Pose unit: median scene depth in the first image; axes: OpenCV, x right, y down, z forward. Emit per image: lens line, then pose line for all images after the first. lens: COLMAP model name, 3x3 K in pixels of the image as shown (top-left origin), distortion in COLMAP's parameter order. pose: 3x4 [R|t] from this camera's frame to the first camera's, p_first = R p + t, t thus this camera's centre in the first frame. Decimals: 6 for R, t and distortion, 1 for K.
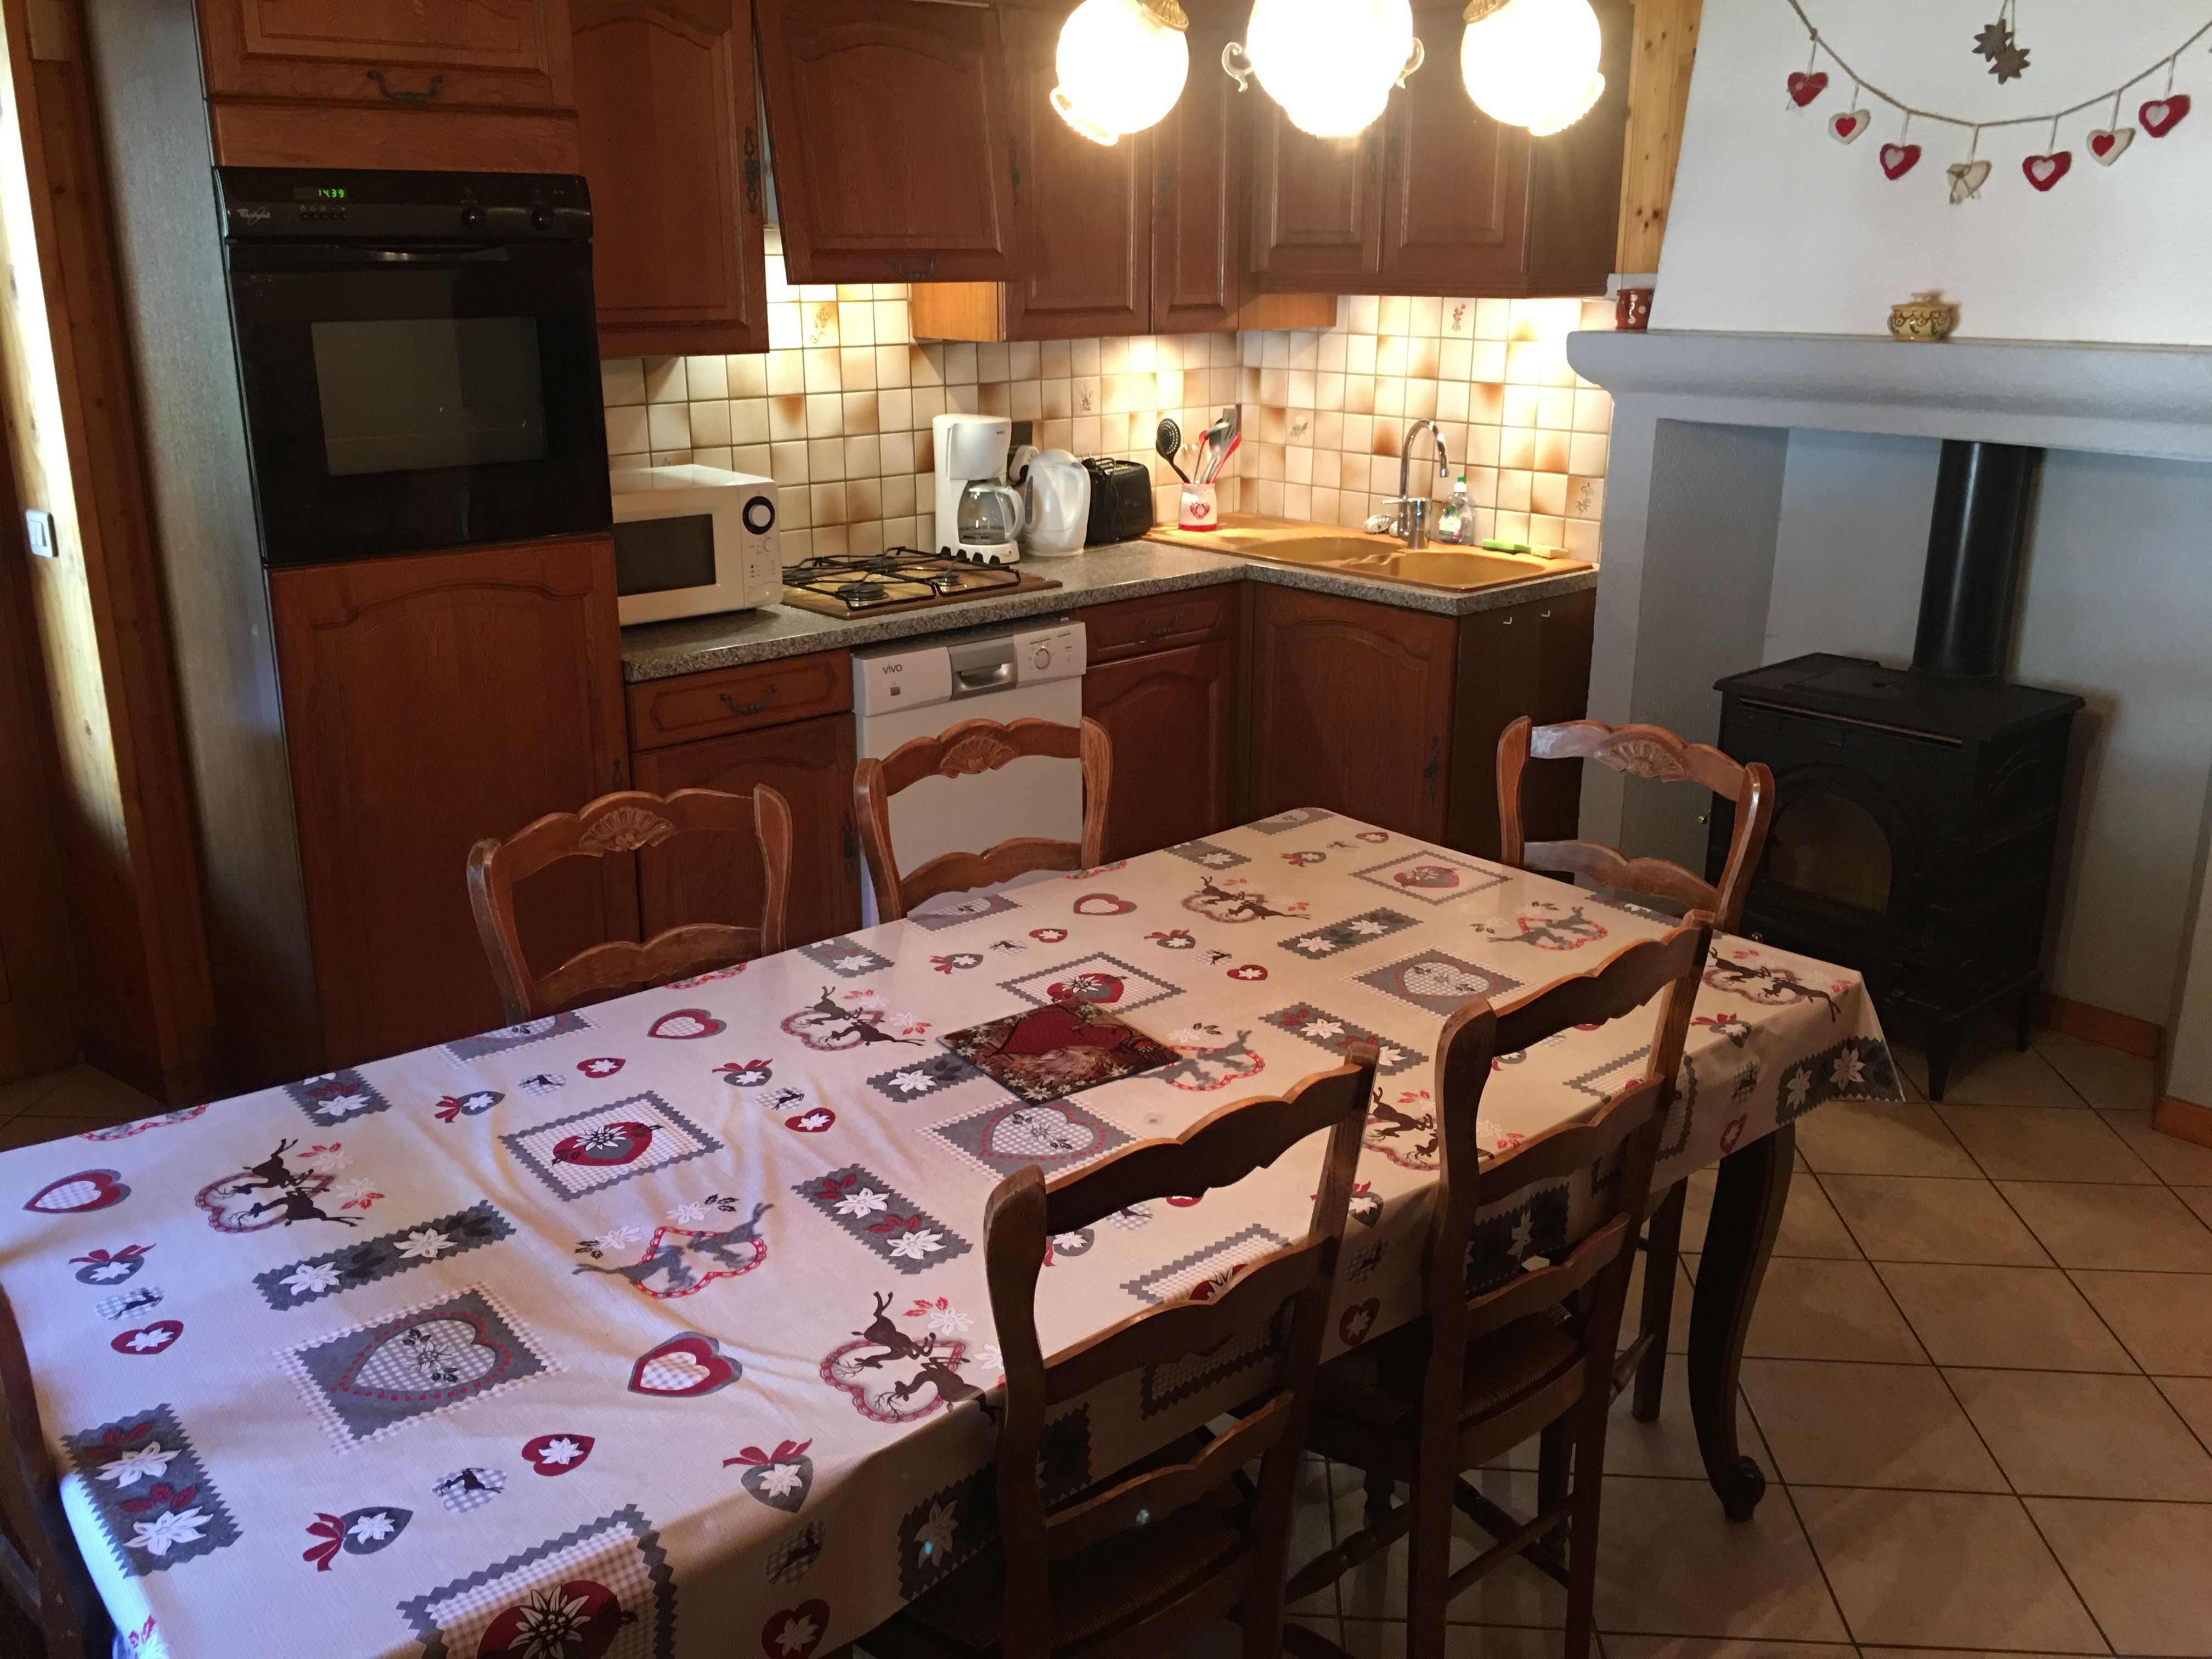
lens RADIAL K [[1905.6, 0, 1098.0], [0, 1905.6, 815.0], [0, 0, 1]] dist [0.050474, -0.007656]
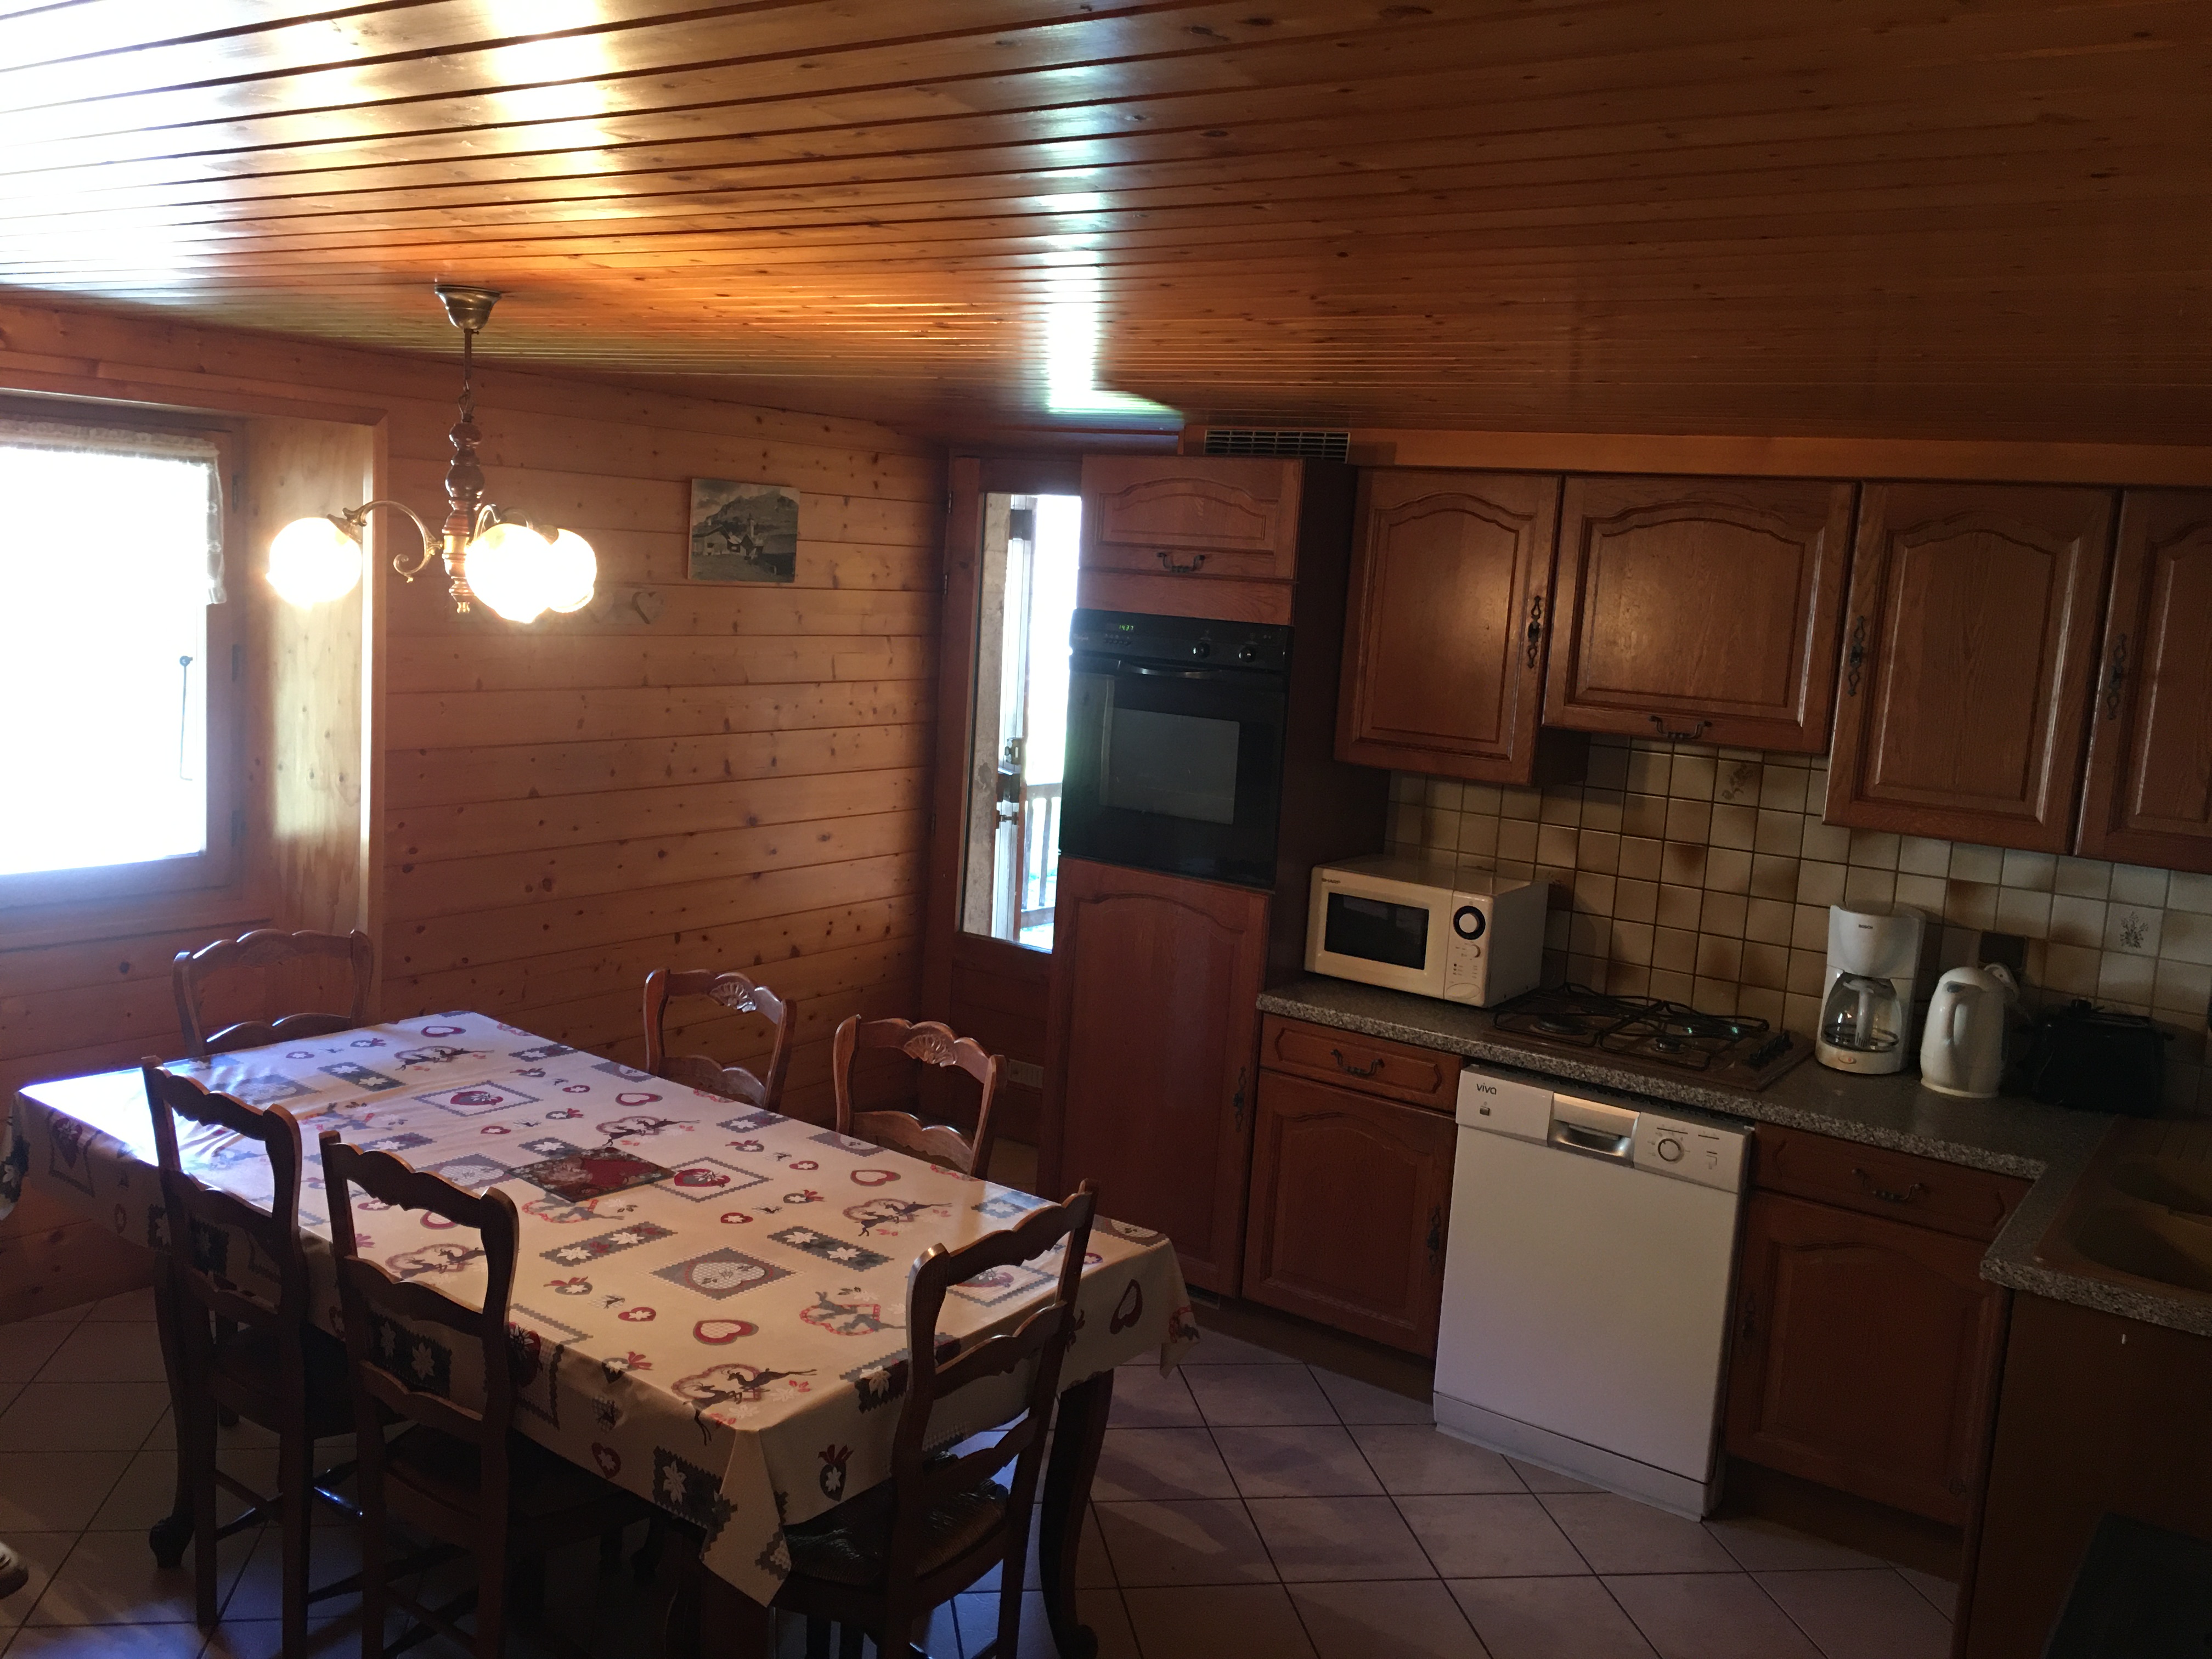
lens RADIAL K [[1905.6, 0, 1099.3], [0, 1905.6, 832.9], [0, 0, 1]] dist [0.050474, -0.007656]
pose [[0.226302, 0.159748, -0.960868, 1.407916], [-0.346360, 0.935186, 0.073904, -0.361126], [0.910397, 0.316081, 0.266965, 0.829356]]
